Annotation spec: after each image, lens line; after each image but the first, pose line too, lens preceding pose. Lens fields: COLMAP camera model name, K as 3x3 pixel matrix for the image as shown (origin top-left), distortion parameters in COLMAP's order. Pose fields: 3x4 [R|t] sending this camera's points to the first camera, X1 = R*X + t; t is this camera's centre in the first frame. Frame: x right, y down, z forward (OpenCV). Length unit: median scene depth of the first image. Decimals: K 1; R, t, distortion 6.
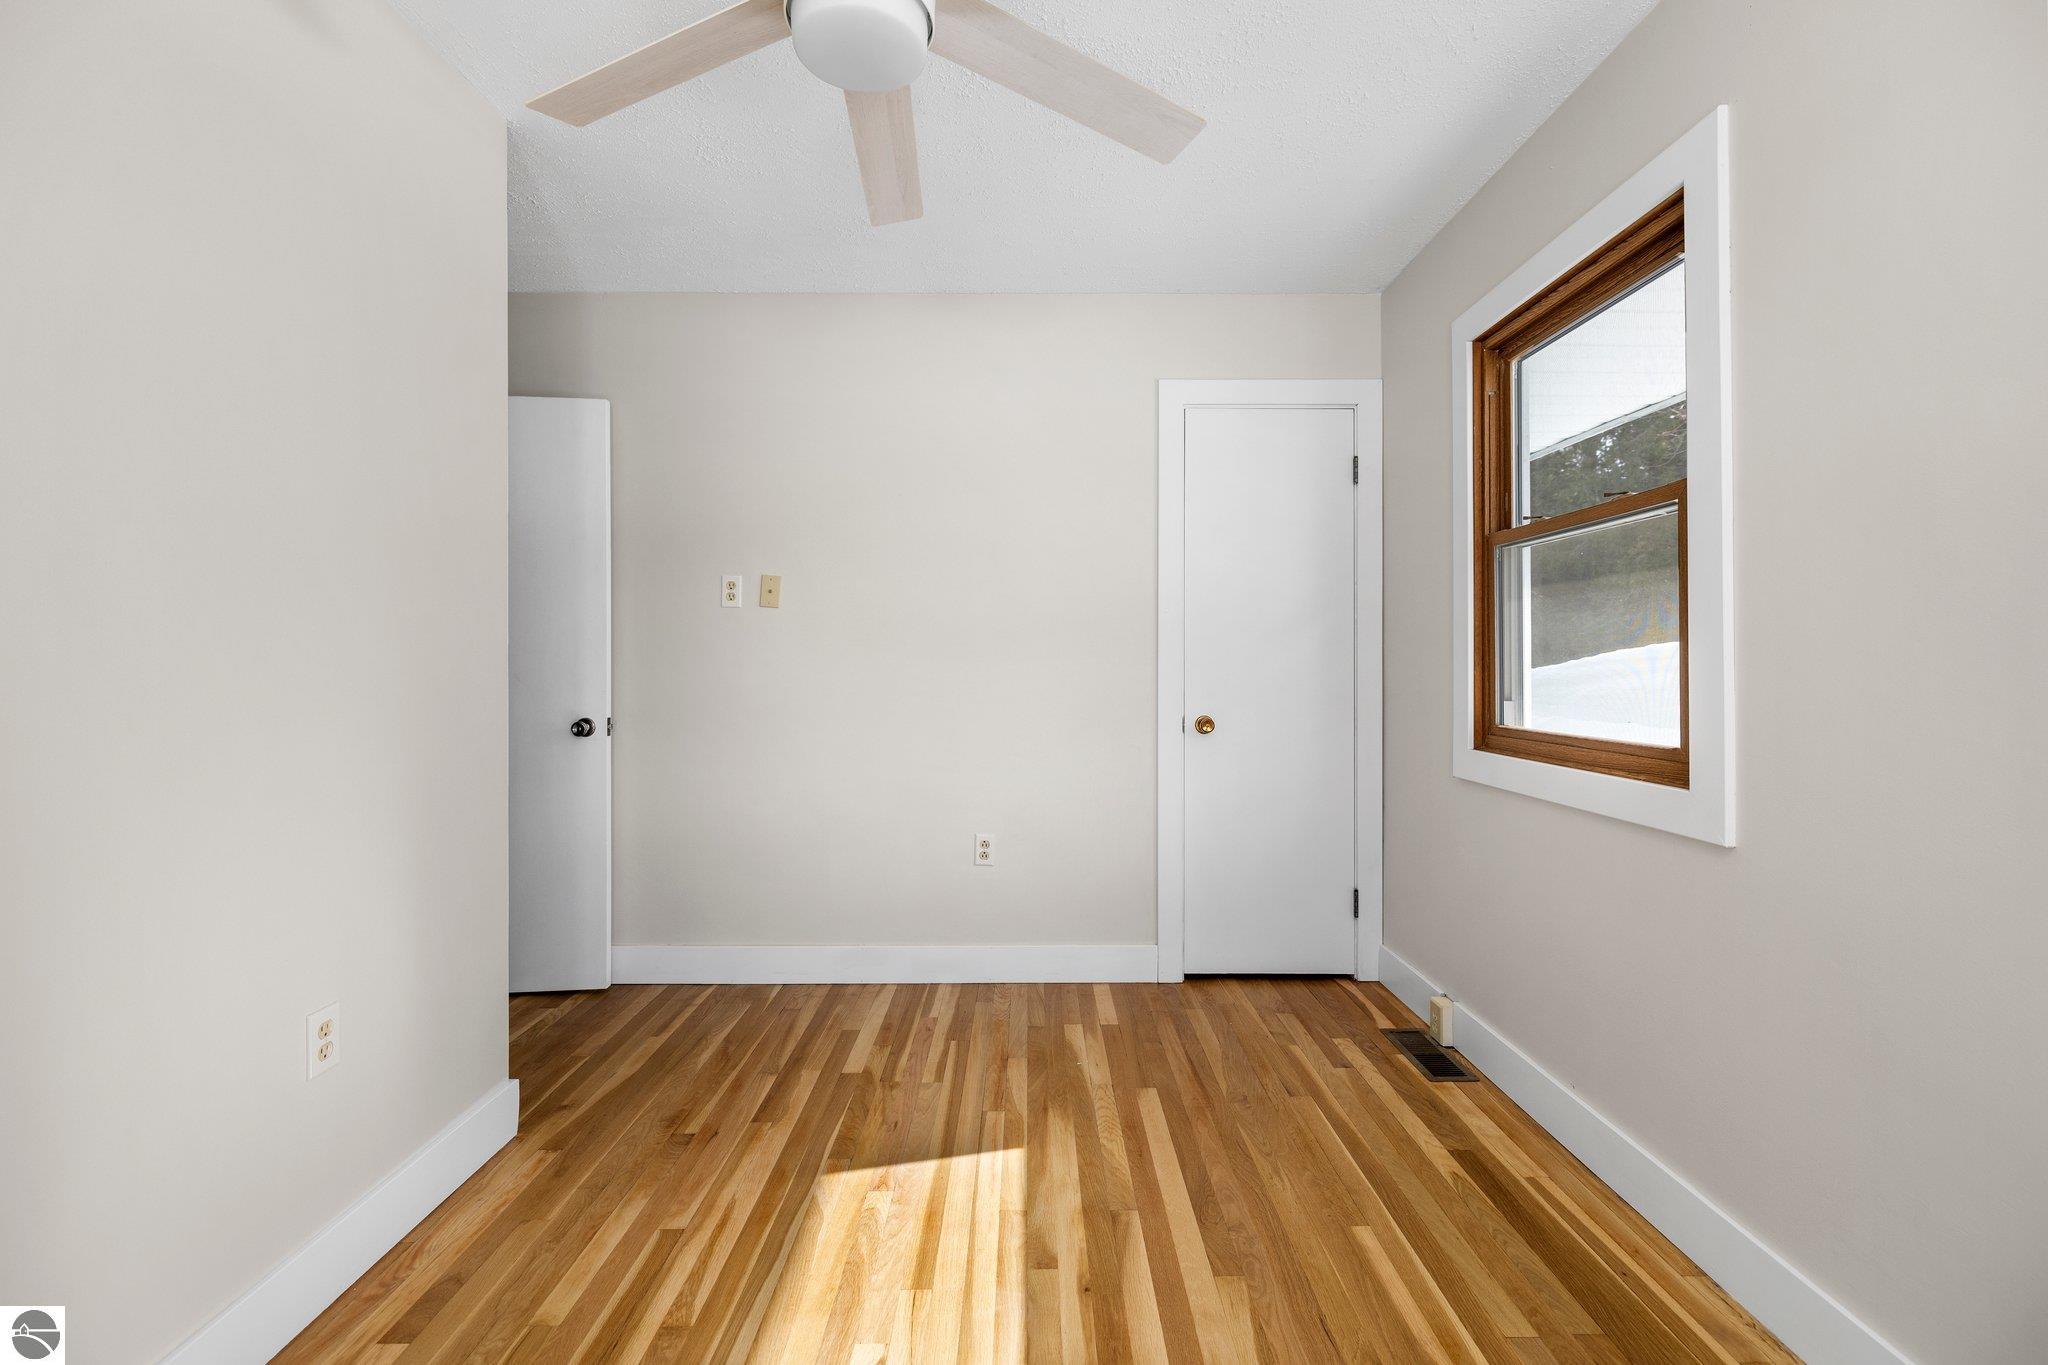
lens RADIAL K [[866.3, 0, 1032.9], [0, 866.3, 673.3], [0, 0, 1]] dist [0.003475, 0.000073]
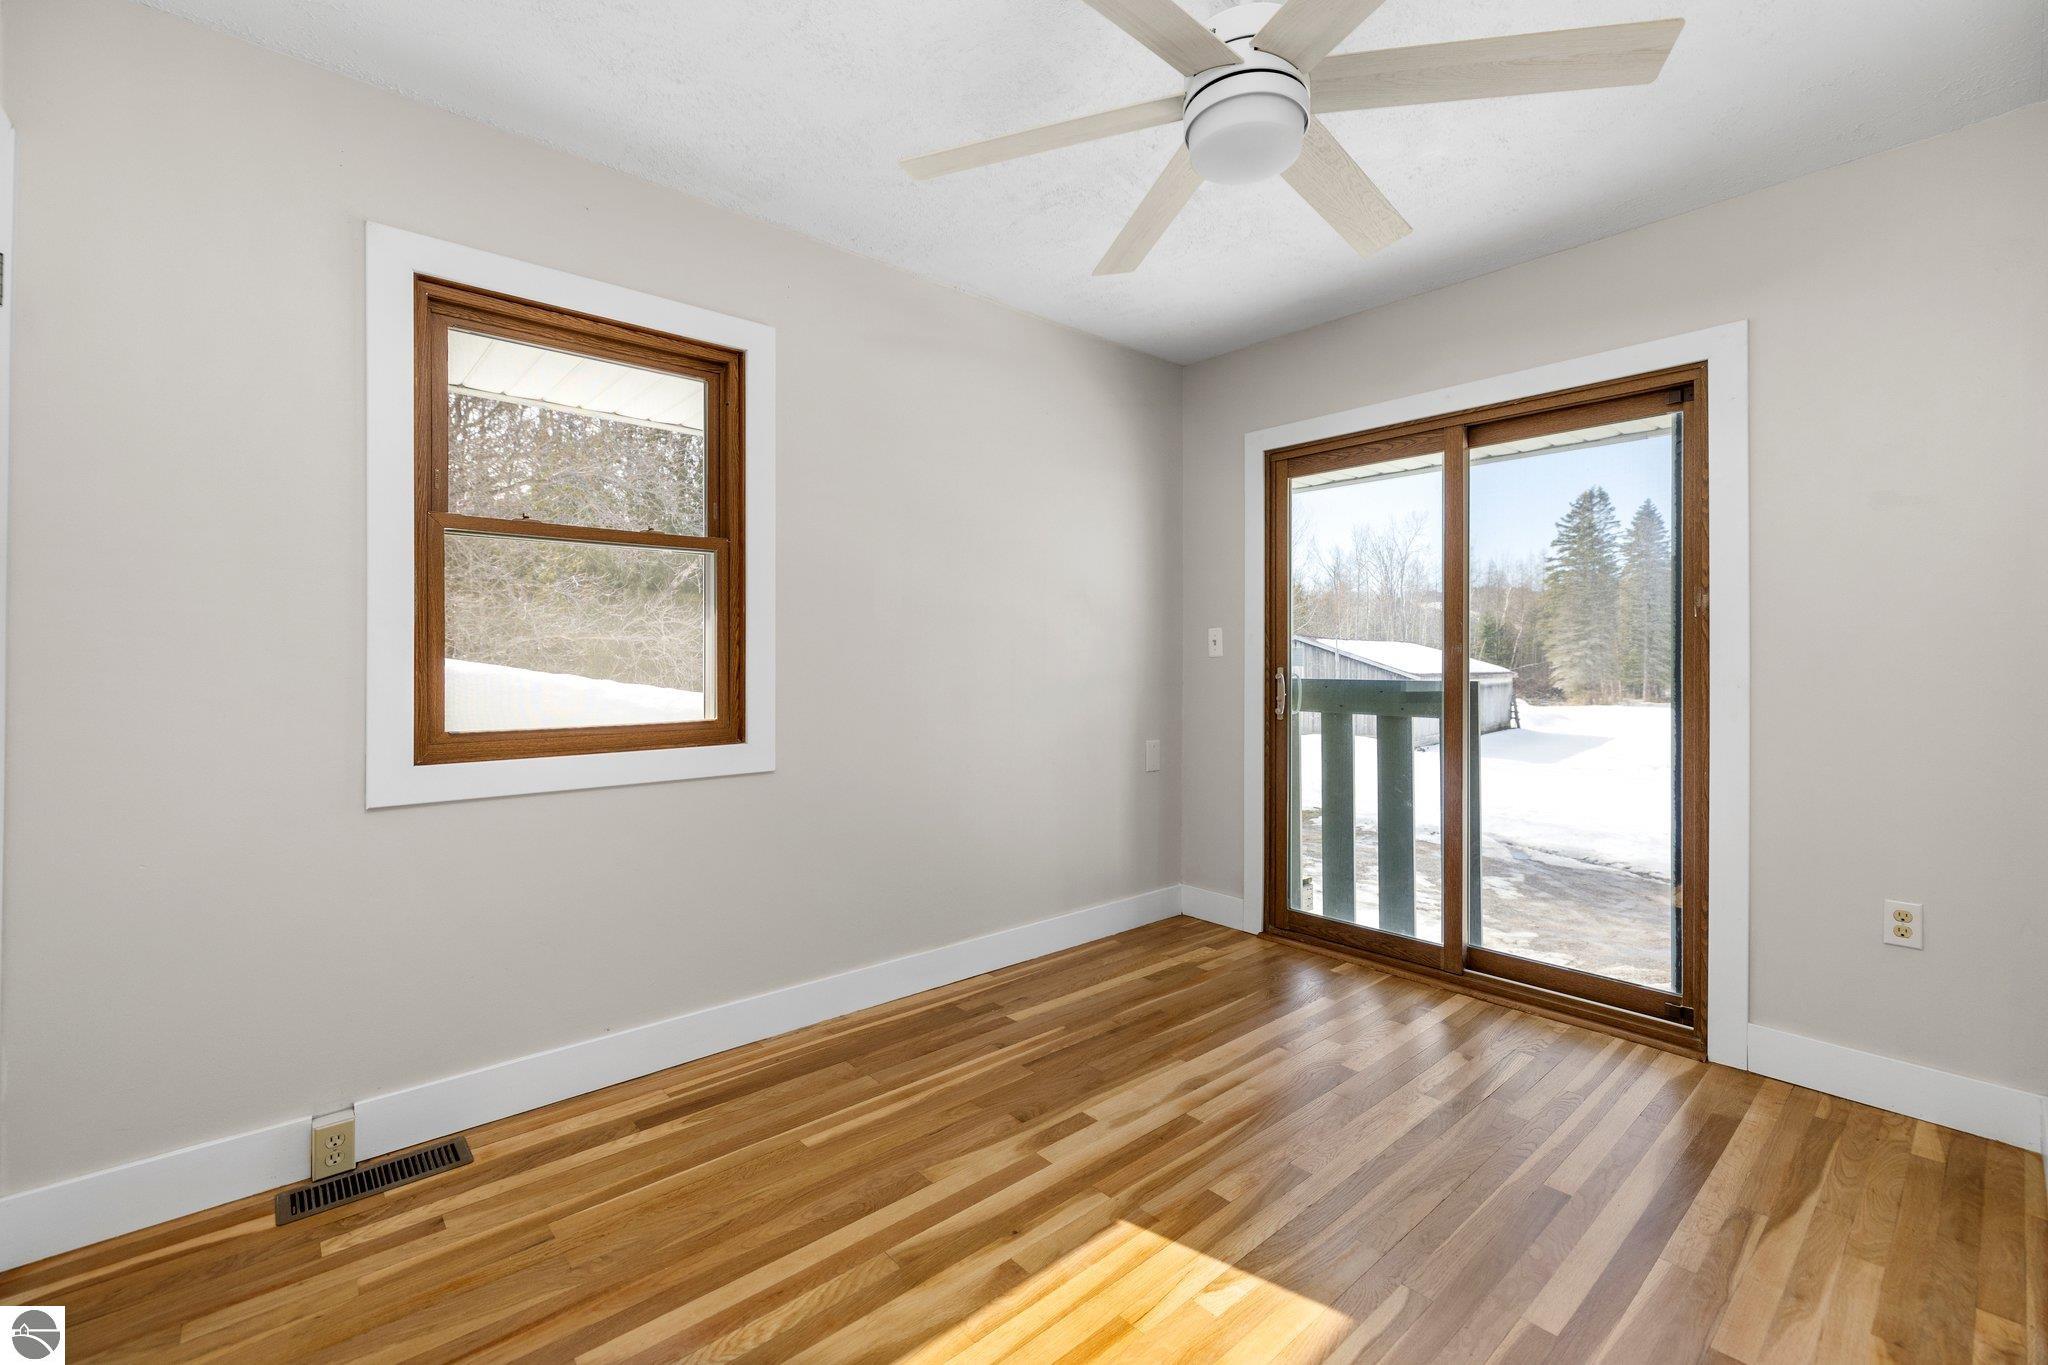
lens RADIAL K [[866.3, 0, 1016.9], [0, 866.3, 680.8], [0, 0, 1]] dist [0.003475, 0.000073]
pose [[-0.648843, -0.018195, 0.760705, -0.669647], [0.007727, 0.999505, 0.030497, -0.018514], [-0.760883, 0.025666, -0.648381, 1.488945]]
